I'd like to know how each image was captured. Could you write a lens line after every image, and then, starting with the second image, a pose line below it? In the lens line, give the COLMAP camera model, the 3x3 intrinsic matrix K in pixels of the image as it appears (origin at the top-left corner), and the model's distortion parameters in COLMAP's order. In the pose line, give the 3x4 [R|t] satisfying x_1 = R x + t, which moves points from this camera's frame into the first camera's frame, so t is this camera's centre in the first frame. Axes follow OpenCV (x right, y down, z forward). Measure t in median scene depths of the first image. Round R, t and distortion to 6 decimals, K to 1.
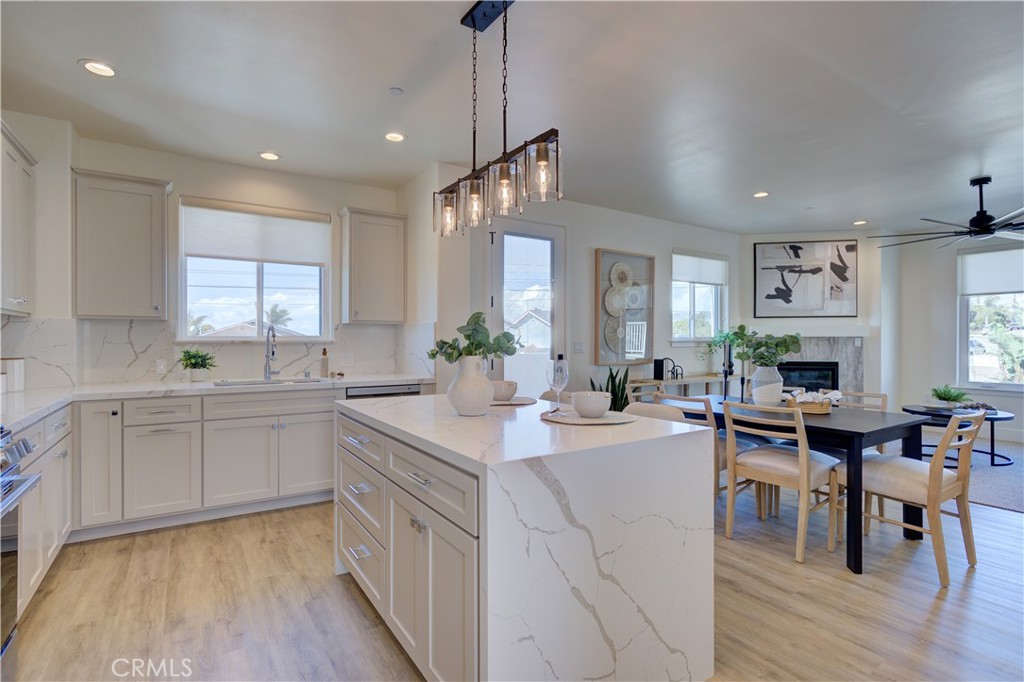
lens RADIAL K [[496.7, 0, 512.0], [0, 496.7, 341.0], [0, 0, 1]] dist [-0.003571, -0.000583]
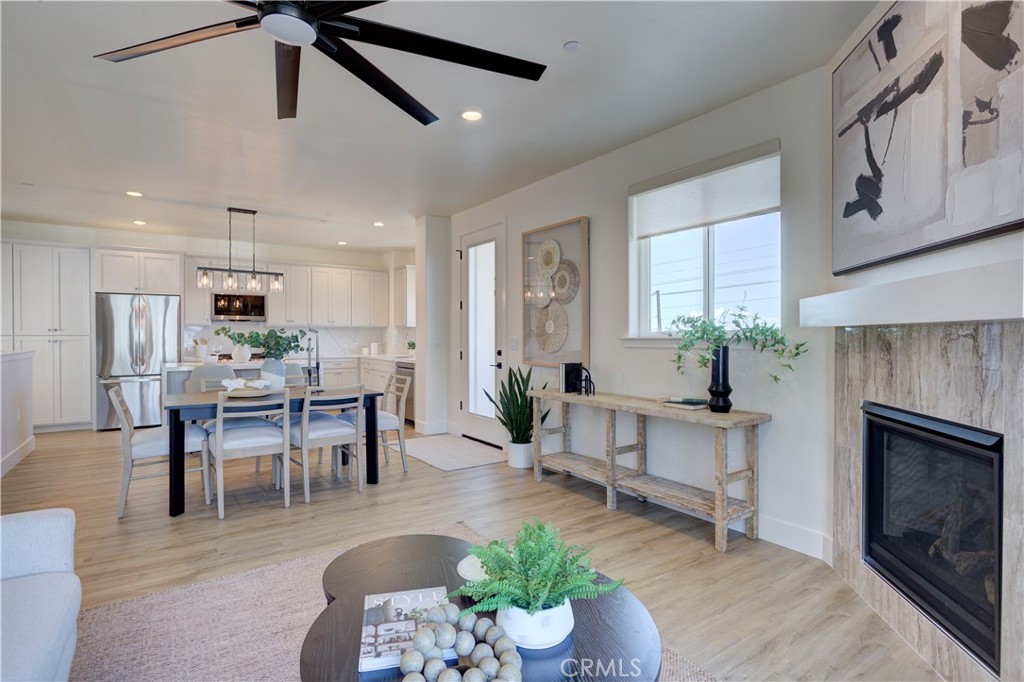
lens RADIAL K [[509.8, 0, 512.0], [0, 509.8, 341.0], [0, 0, 1]] dist [-0.015318, 0.006374]
pose [[0.023106, 0.011069, -0.999672, 0.882078], [-0.000601, 0.999939, 0.011058, -0.002510], [0.999733, 0.000345, 0.023111, 0.775543]]
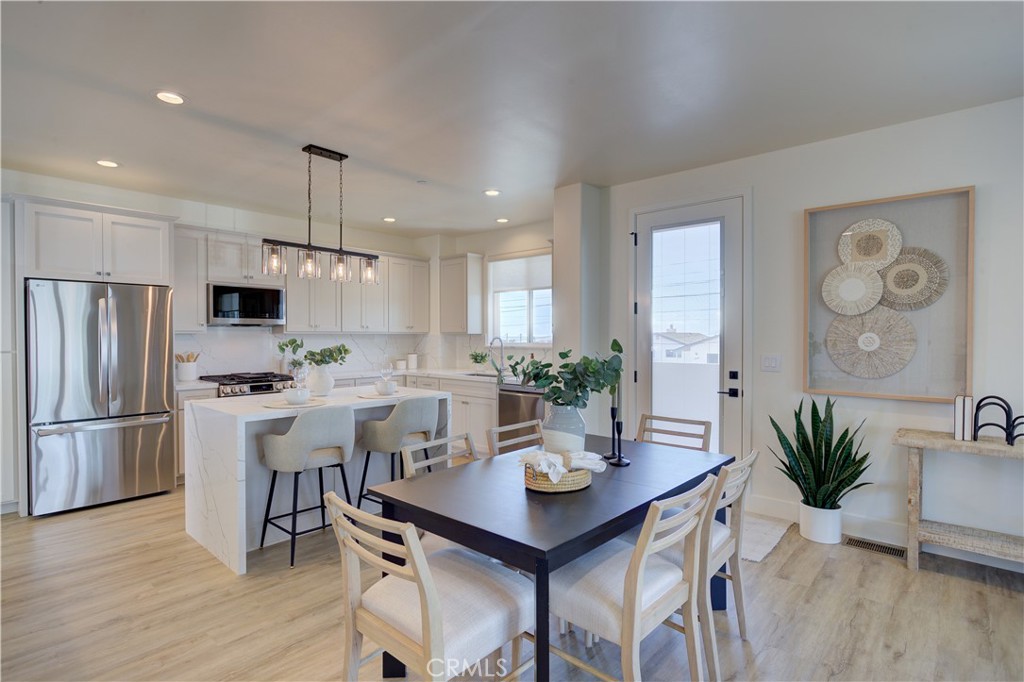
lens RADIAL K [[509.8, 0, 512.0], [0, 509.8, 341.0], [0, 0, 1]] dist [-0.015318, 0.006374]
pose [[0.255863, 0.010766, -0.966653, 0.573551], [-0.000483, 0.999939, 0.011009, -0.020482], [0.966713, -0.002350, 0.255853, 0.379768]]
